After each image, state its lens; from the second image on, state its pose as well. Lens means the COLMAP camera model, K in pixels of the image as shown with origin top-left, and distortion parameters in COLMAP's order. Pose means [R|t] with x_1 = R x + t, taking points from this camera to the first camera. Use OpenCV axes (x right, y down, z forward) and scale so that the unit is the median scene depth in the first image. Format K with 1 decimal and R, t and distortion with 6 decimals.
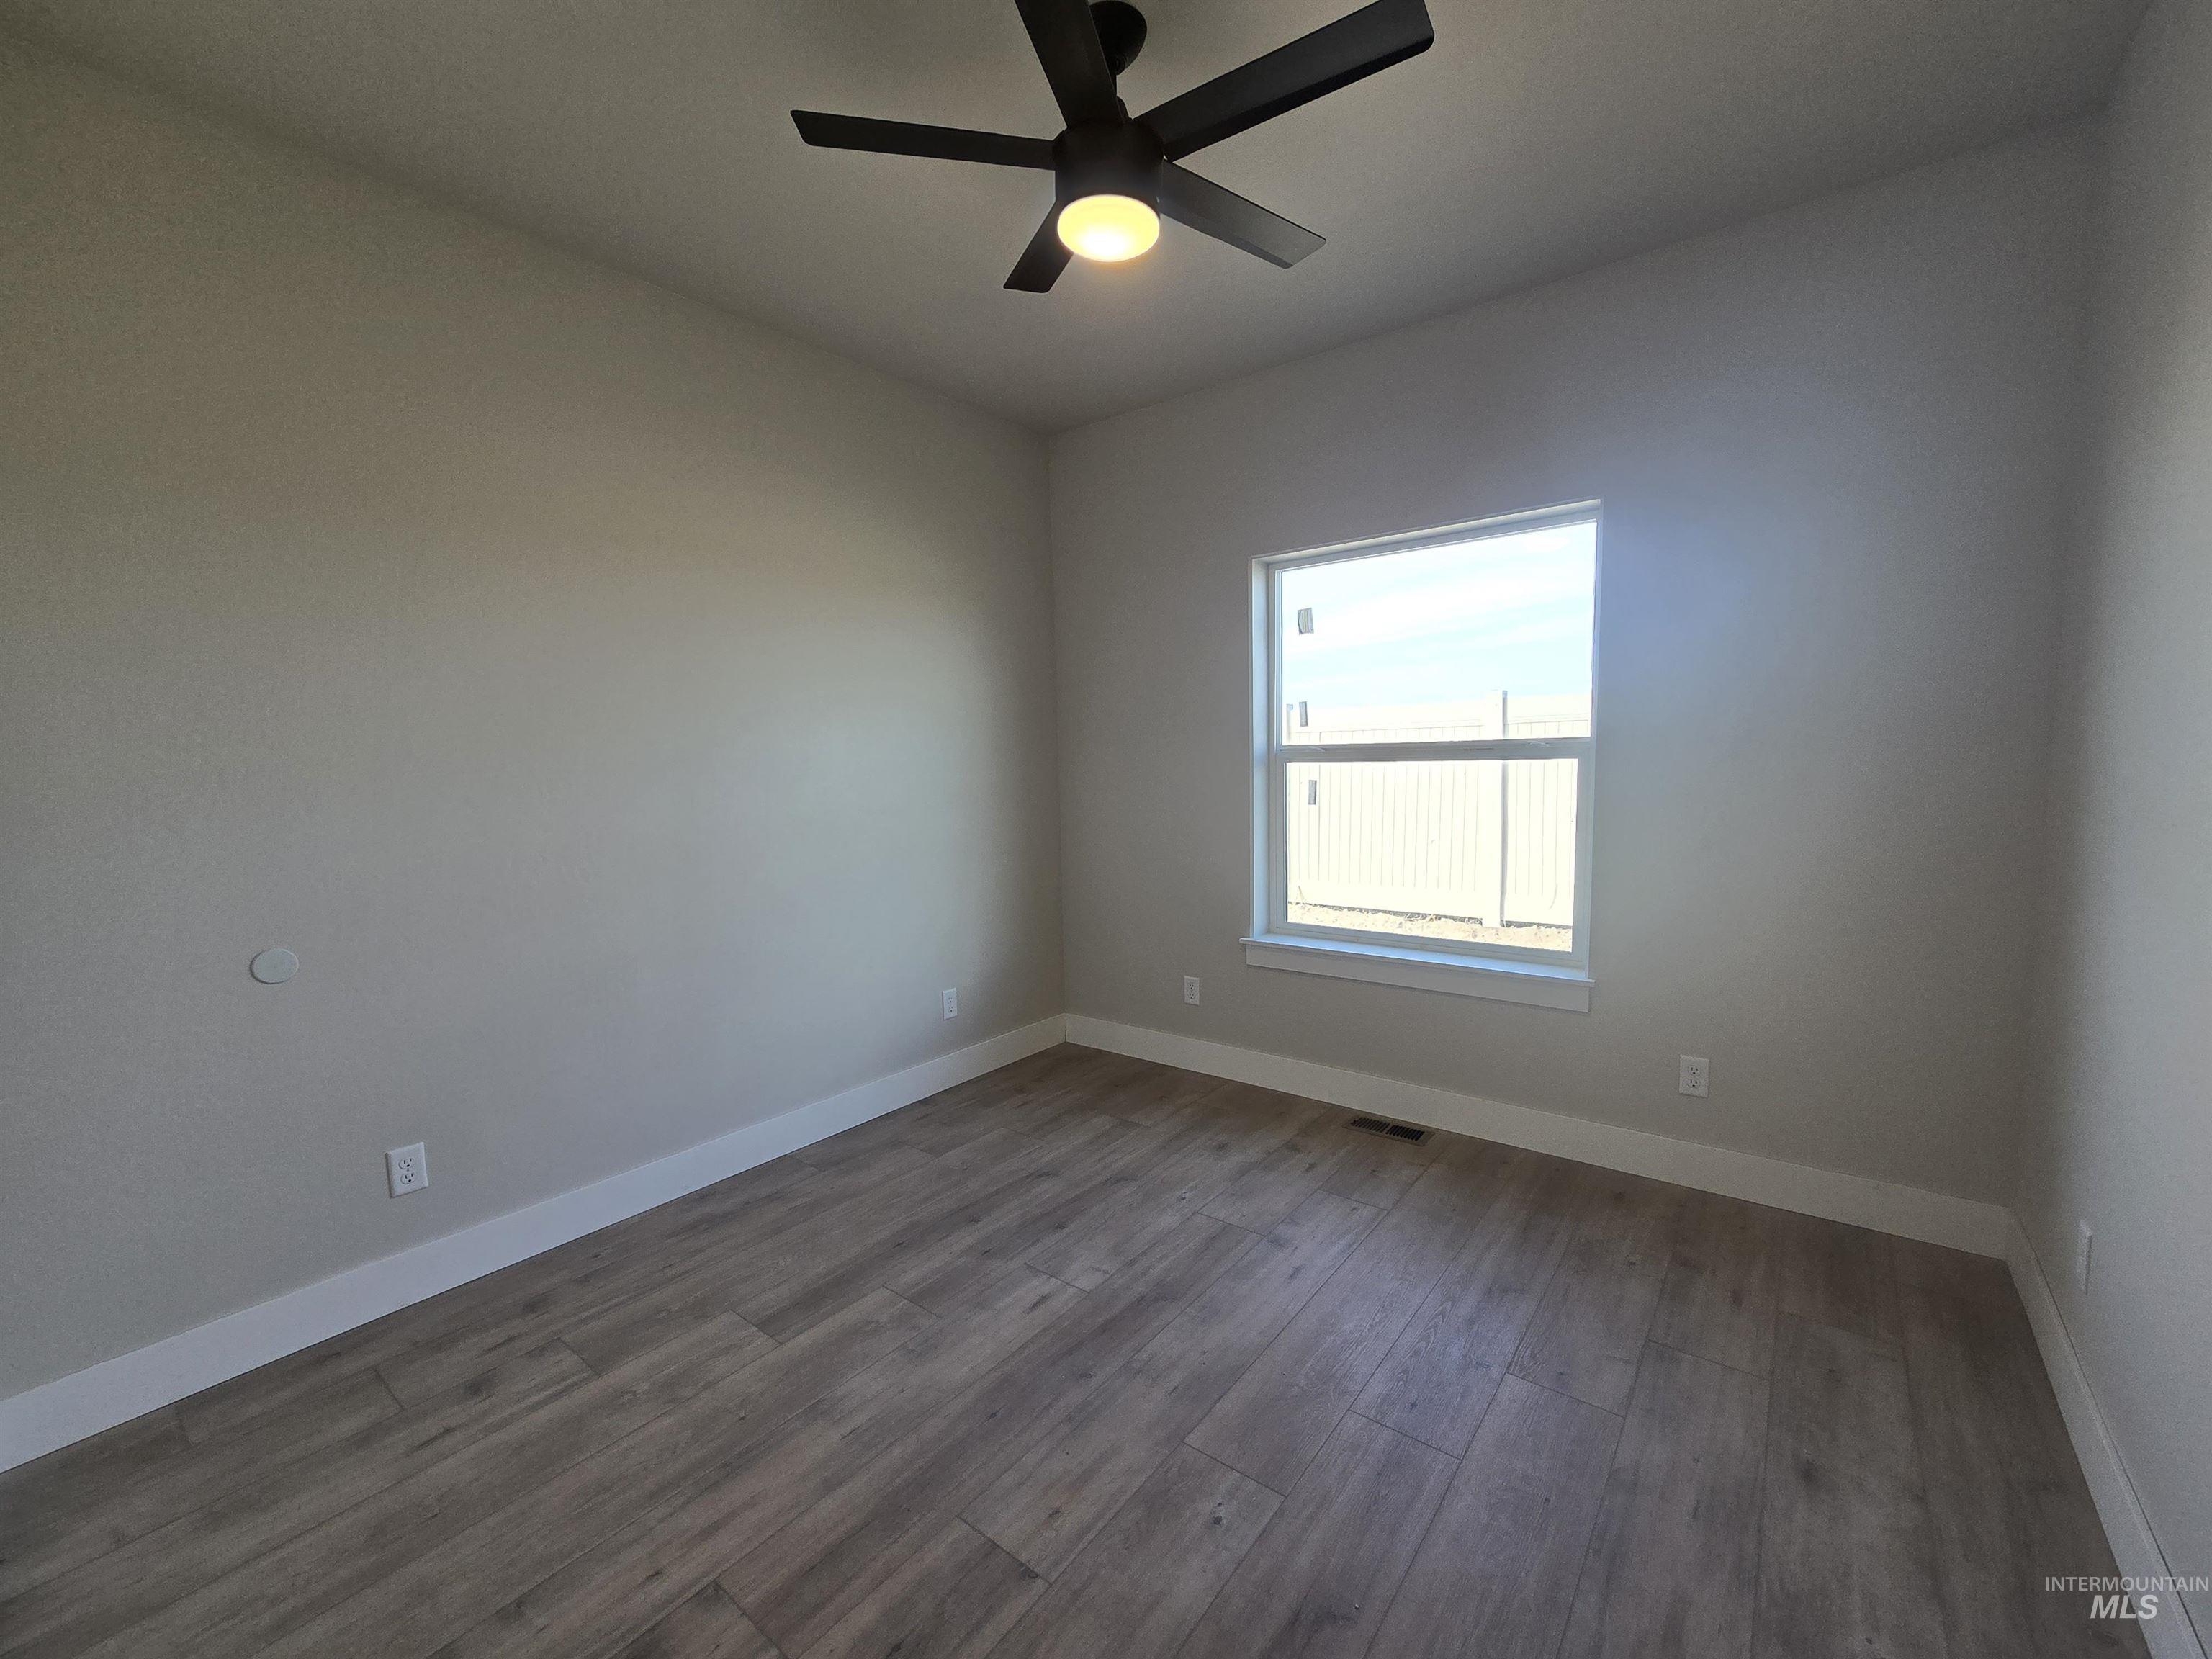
lens RADIAL K [[905.7, 0, 1098.6], [0, 905.7, 838.6], [0, 0, 1]] dist [-0.001489, -0.000502]
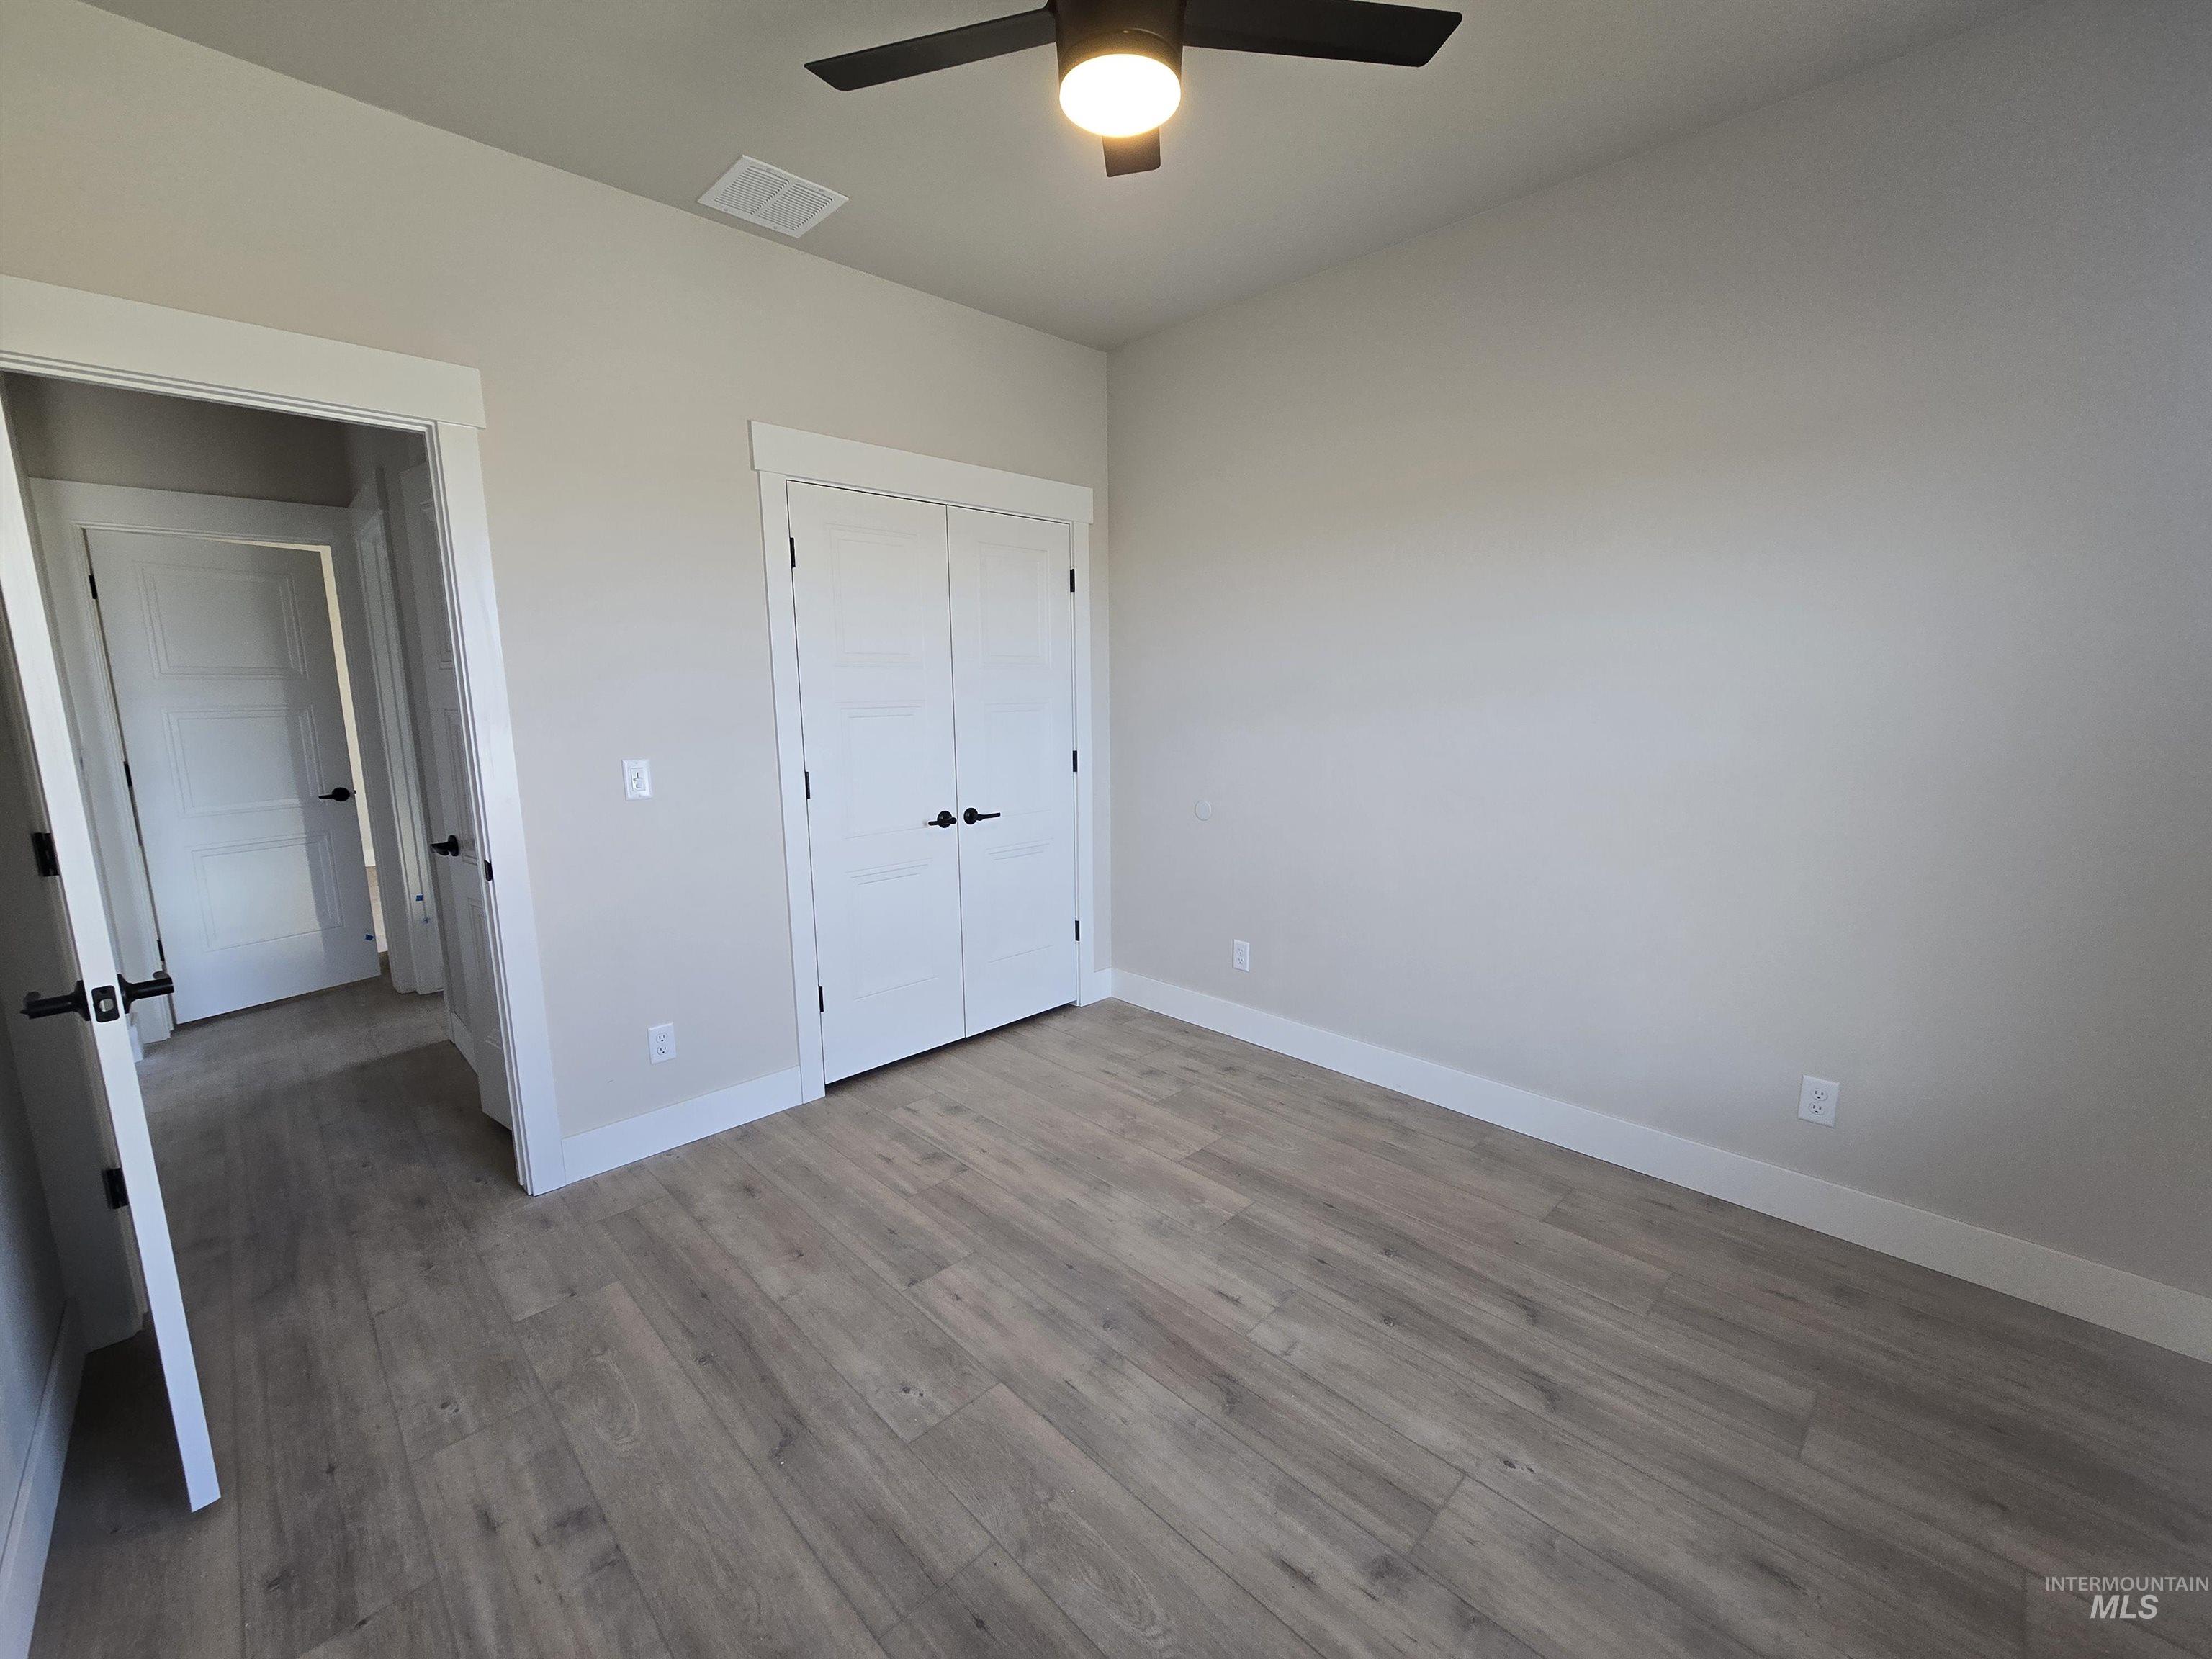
lens RADIAL K [[905.7, 0, 1098.6], [0, 905.7, 838.6], [0, 0, 1]] dist [-0.001489, -0.000502]
pose [[-0.127358, 0.188604, -0.973760, 0.760280], [-0.081156, 0.976481, 0.199746, -0.125479], [0.988531, 0.104466, -0.109057, 0.904397]]
